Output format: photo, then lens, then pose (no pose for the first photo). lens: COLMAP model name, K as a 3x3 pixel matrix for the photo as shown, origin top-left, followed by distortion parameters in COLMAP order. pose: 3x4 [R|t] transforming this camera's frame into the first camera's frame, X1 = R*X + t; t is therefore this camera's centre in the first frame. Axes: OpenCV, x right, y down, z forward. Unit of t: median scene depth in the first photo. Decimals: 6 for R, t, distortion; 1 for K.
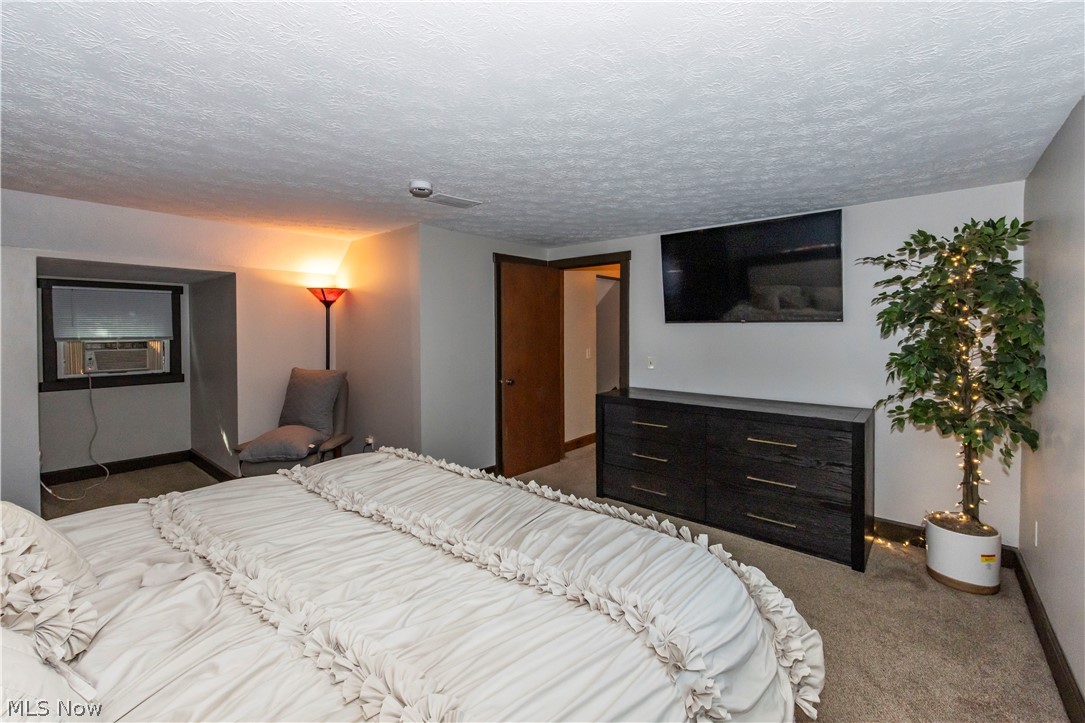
lens RADIAL K [[443.5, 0, 543.3], [0, 443.5, 330.0], [0, 0, 1]] dist [-0.000894, 0.000004]
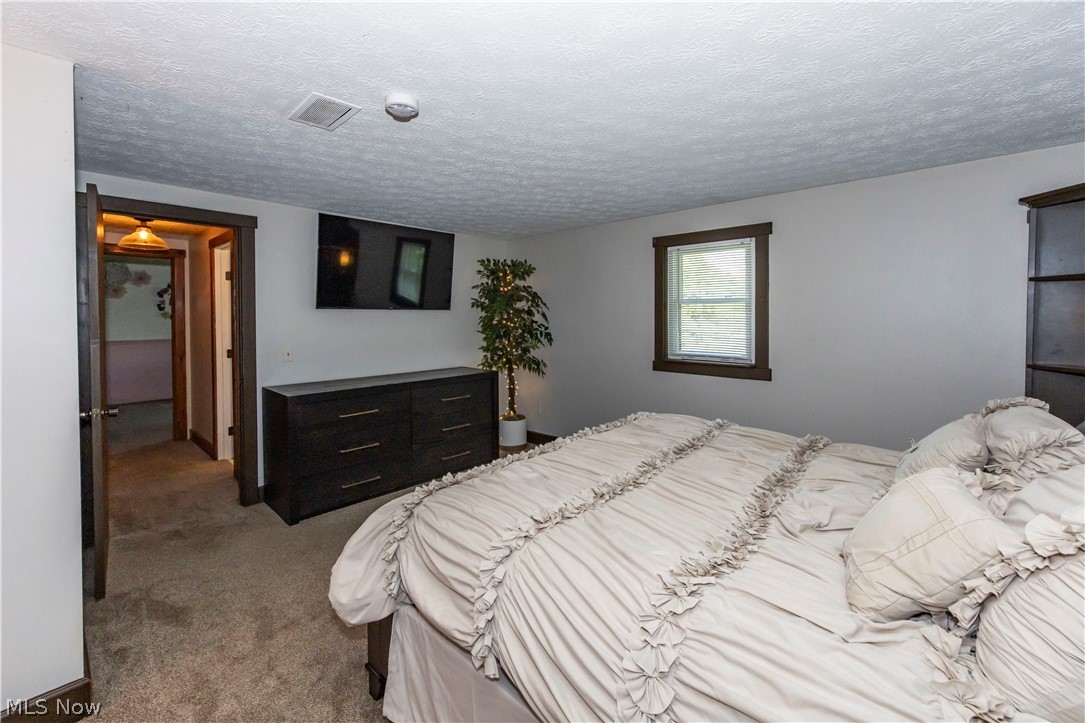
lens RADIAL K [[443.5, 0, 543.3], [0, 443.5, 330.0], [0, 0, 1]] dist [-0.000894, 0.000004]
pose [[0.056745, -0.032275, 0.997867, -0.634839], [0.009599, 0.999449, 0.031780, 0.003297], [-0.998343, 0.007775, 0.057024, 0.489084]]
